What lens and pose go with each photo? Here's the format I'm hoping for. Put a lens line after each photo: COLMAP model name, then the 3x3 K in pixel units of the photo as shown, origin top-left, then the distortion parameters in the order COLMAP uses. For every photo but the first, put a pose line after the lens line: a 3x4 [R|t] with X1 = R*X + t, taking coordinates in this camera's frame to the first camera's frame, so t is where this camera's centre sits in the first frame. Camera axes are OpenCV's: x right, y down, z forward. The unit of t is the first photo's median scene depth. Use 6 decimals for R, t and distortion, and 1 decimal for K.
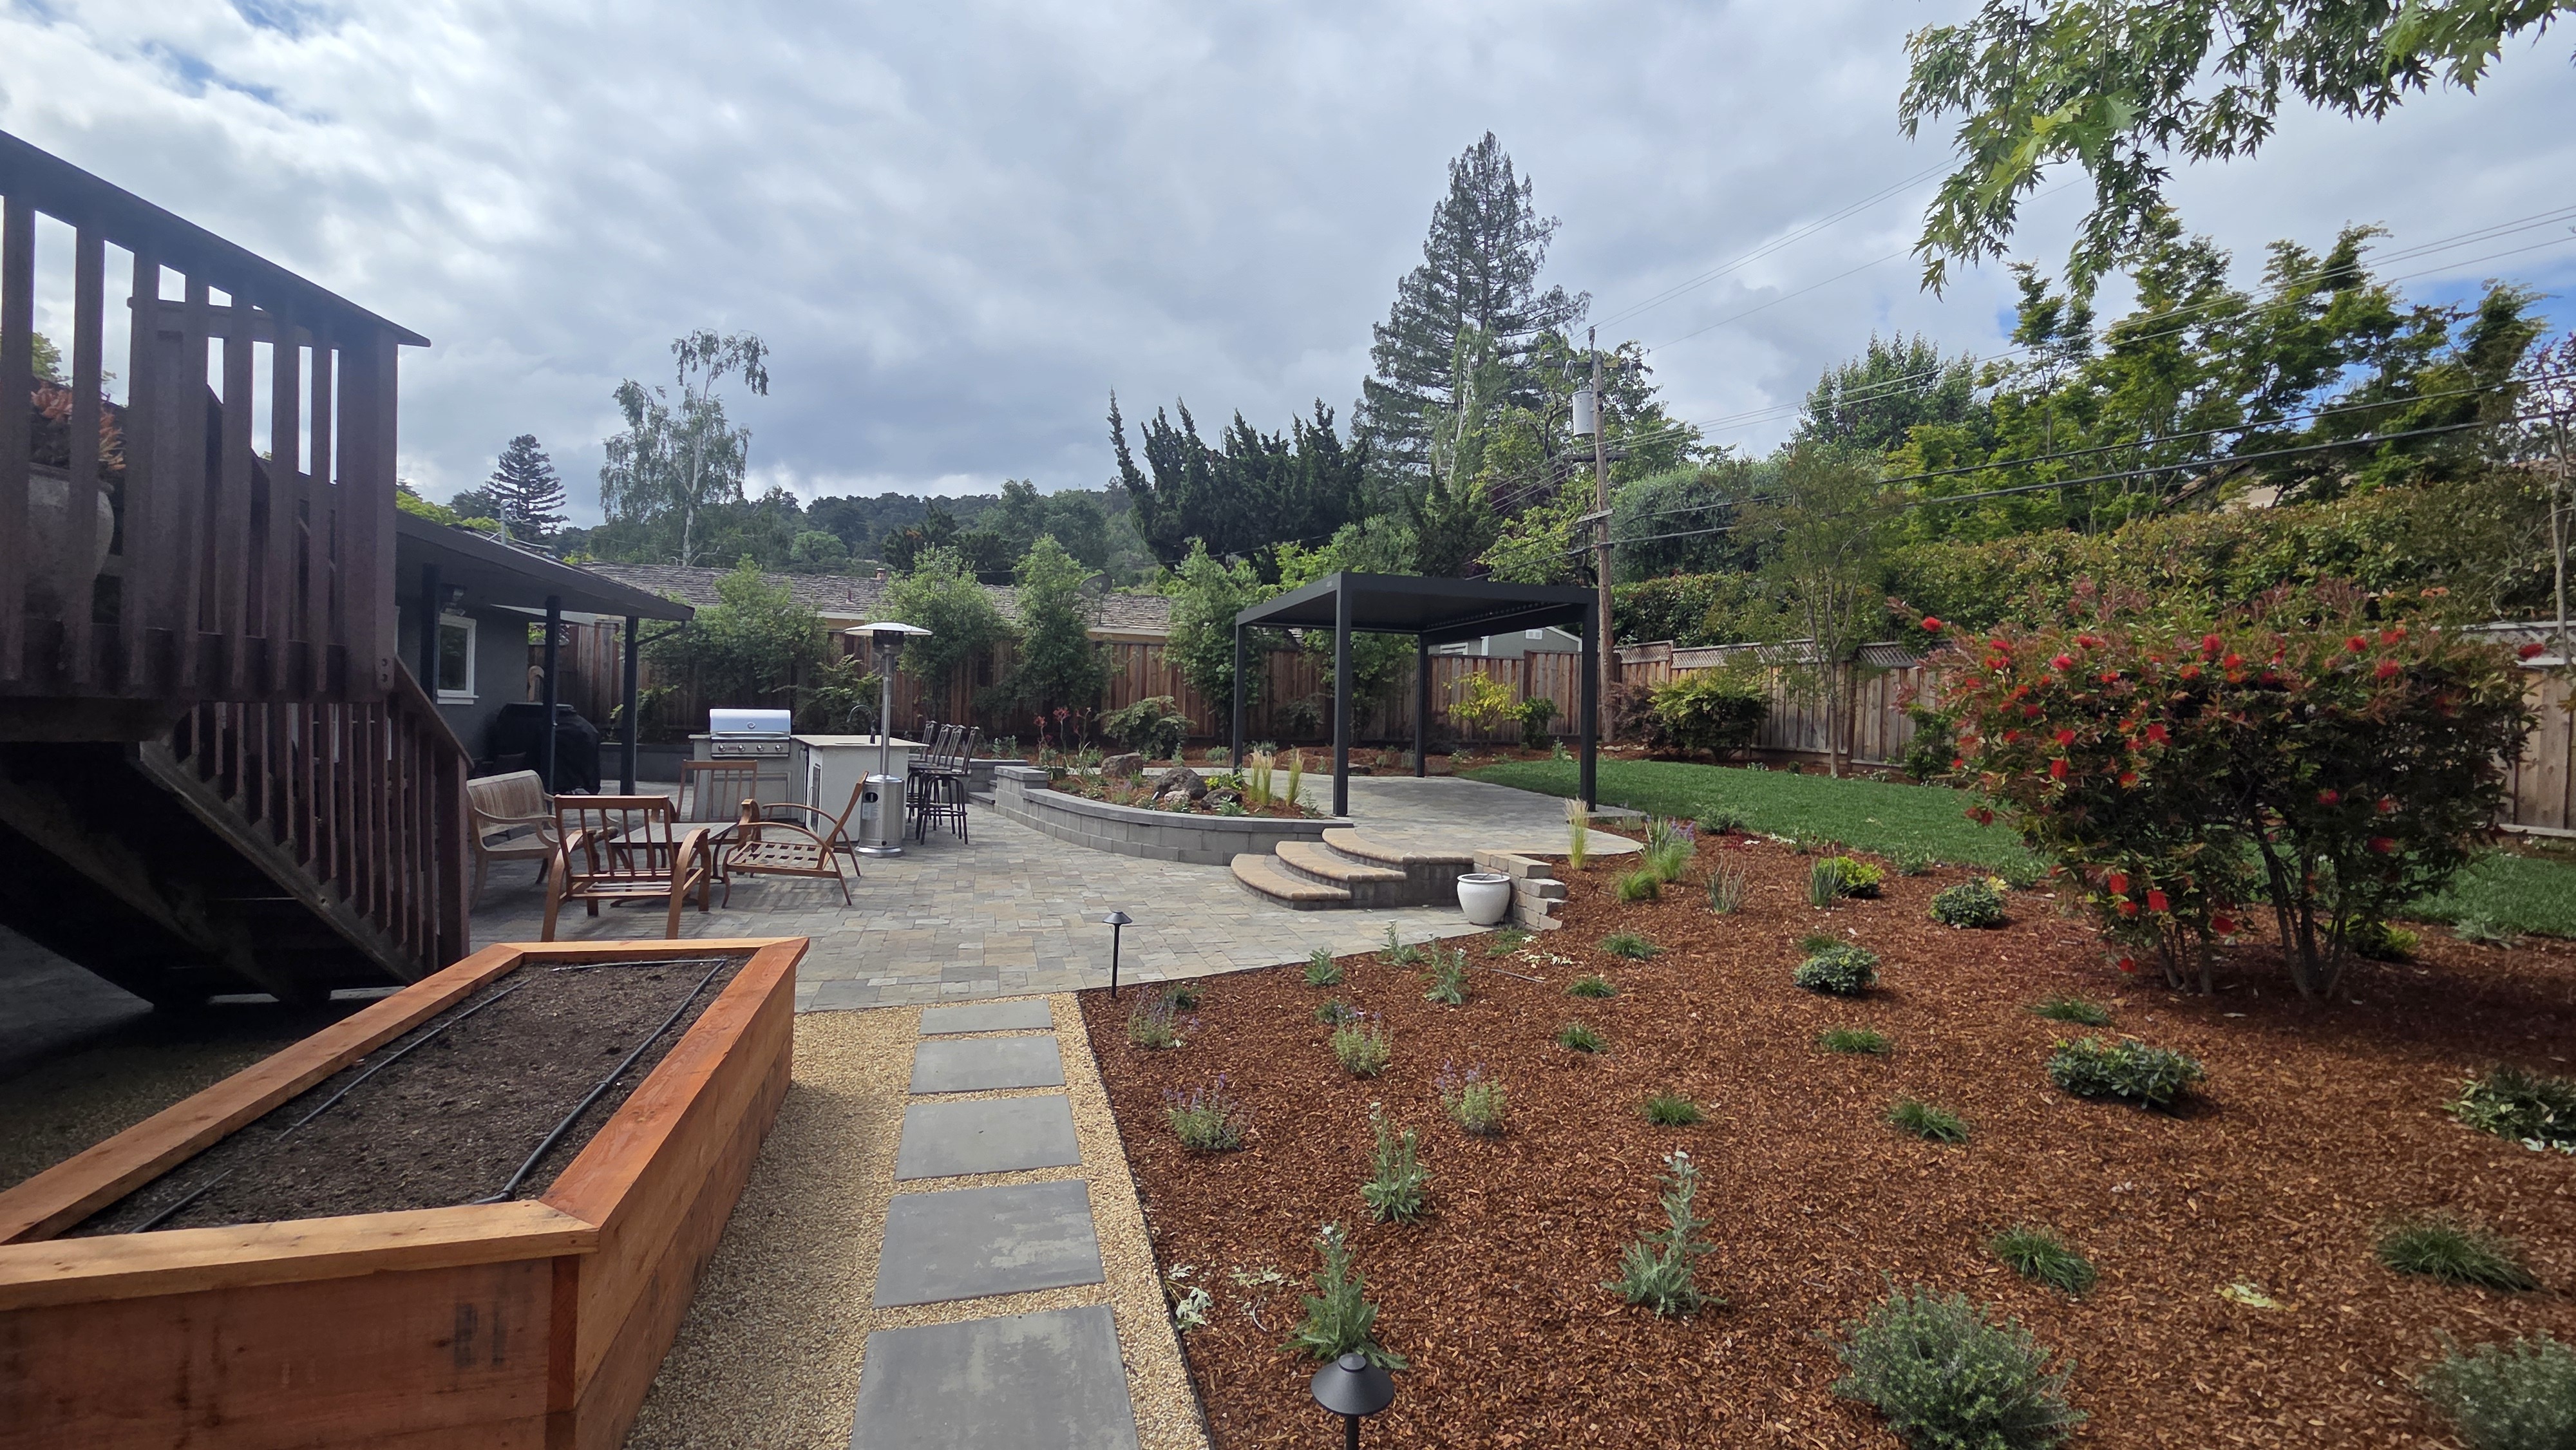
lens RADIAL K [[1049.8, 0, 1280.1], [0, 1049.8, 715.6], [0, 0, 1]] dist [-0.000937, 0.000243]
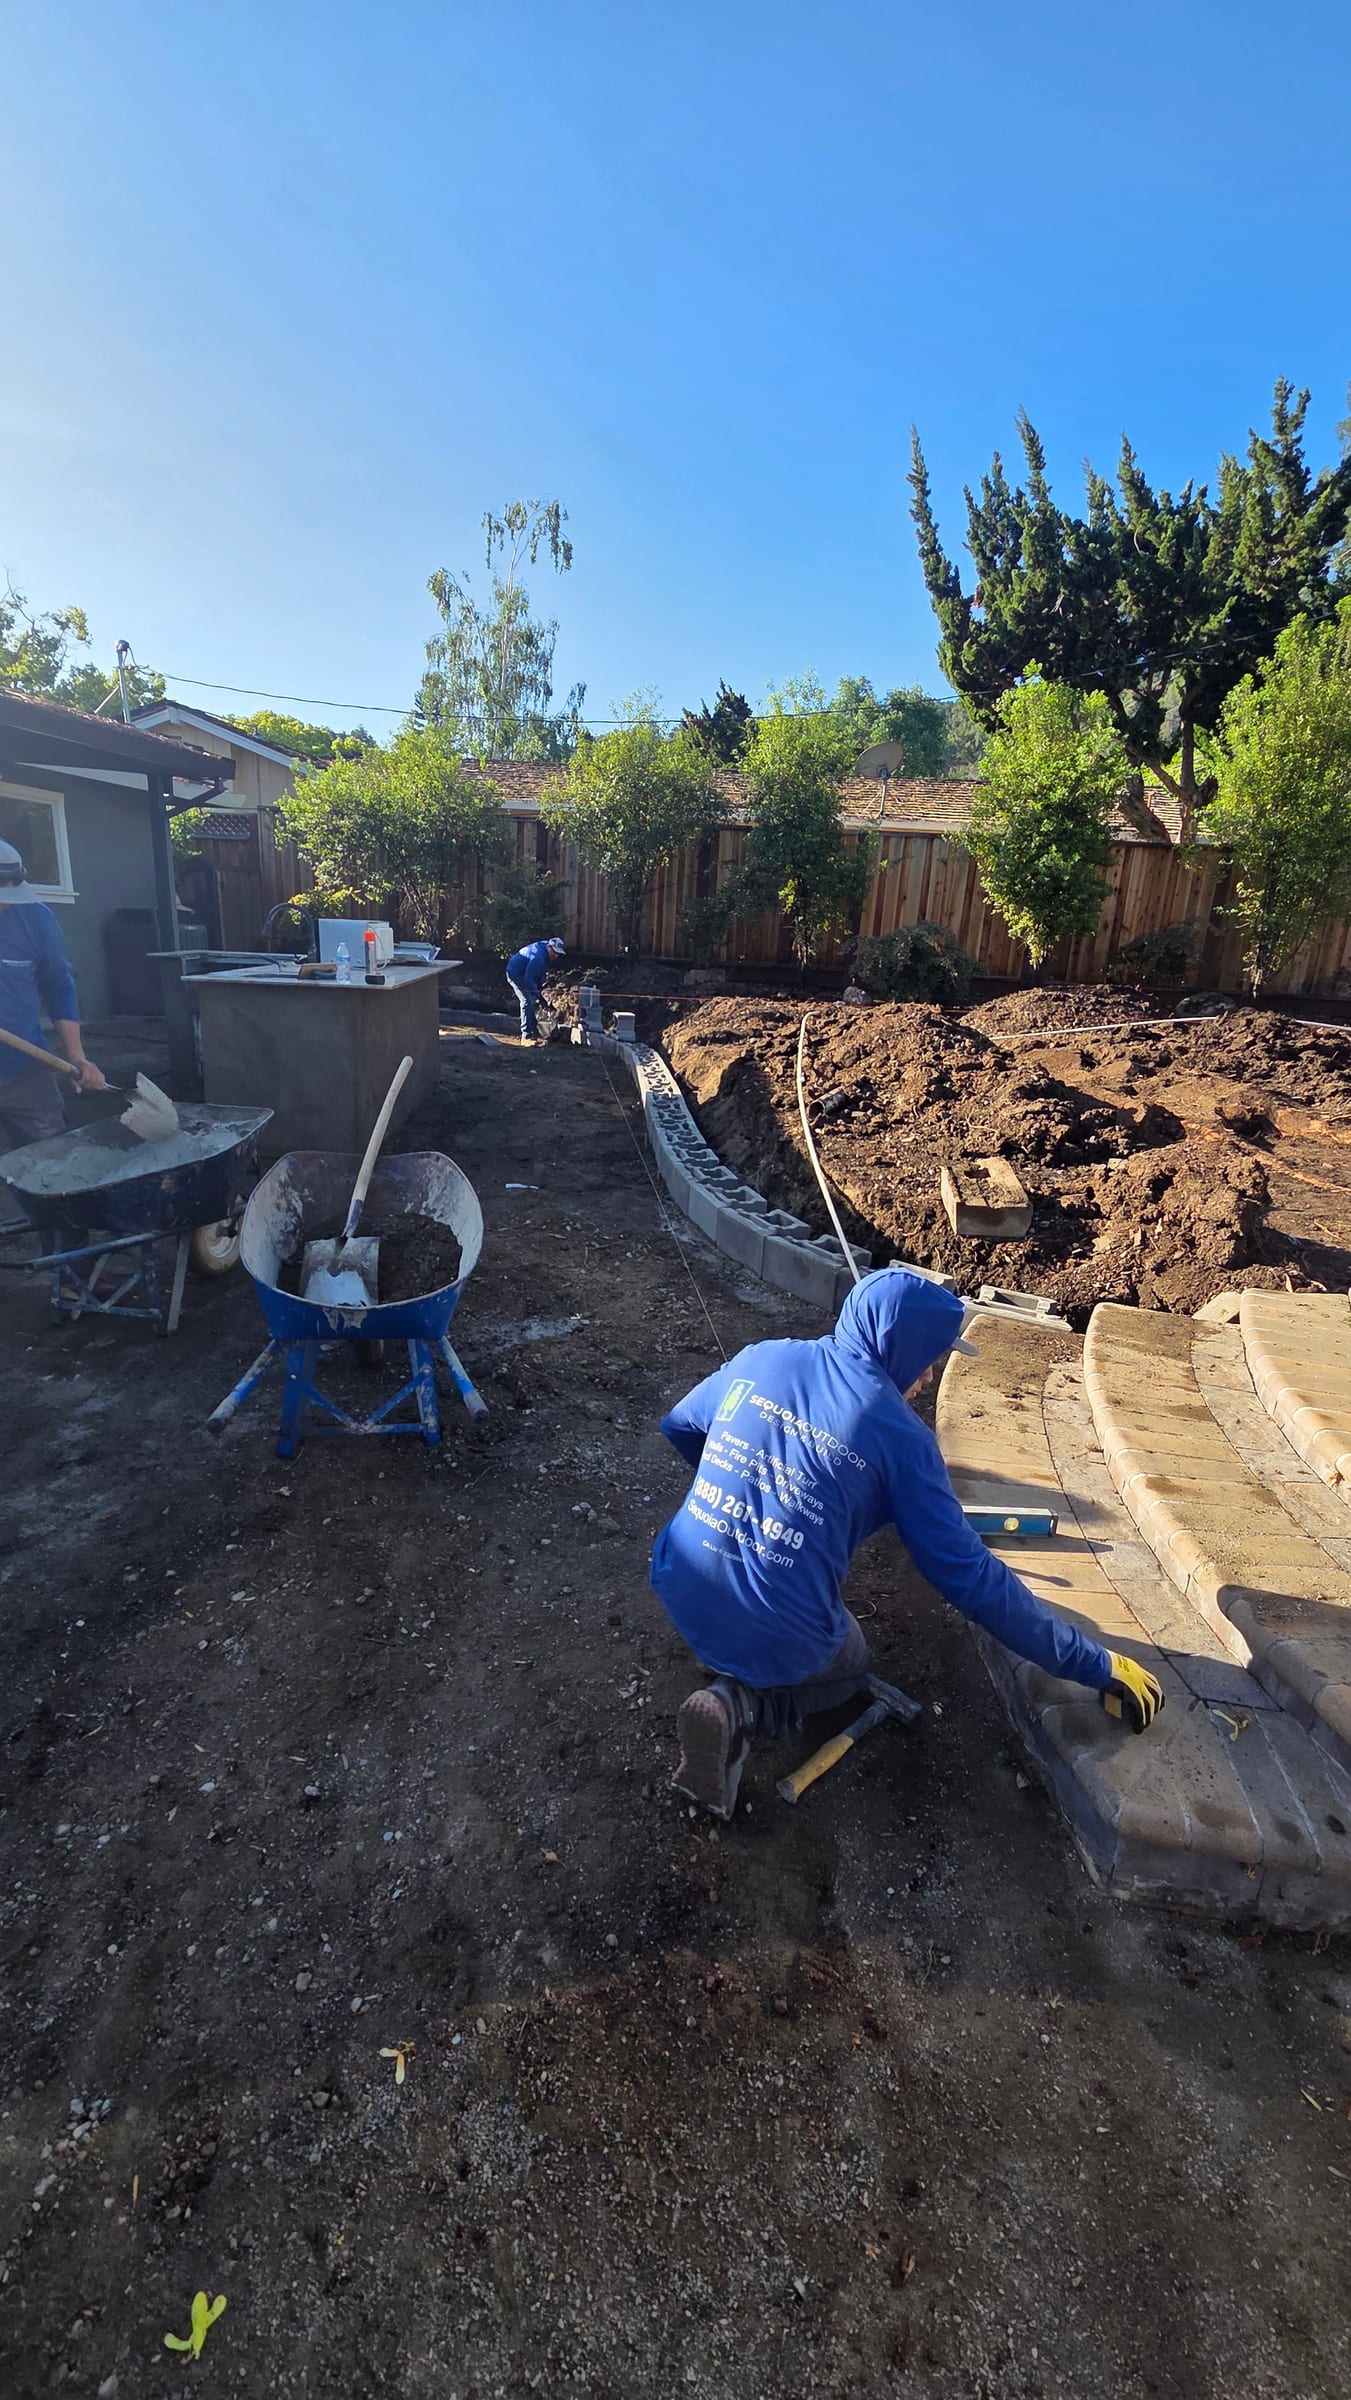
lens RADIAL K [[967.4, 0, 682.3], [0, 967.4, 1190.5], [0, 0, 1]] dist [0.001669, 0.000366]
pose [[0.914858, 0.130038, -0.382263, -0.004157], [-0.030697, 0.966381, 0.255276, -0.000468], [0.402607, -0.221807, 0.888093, 0.302096]]
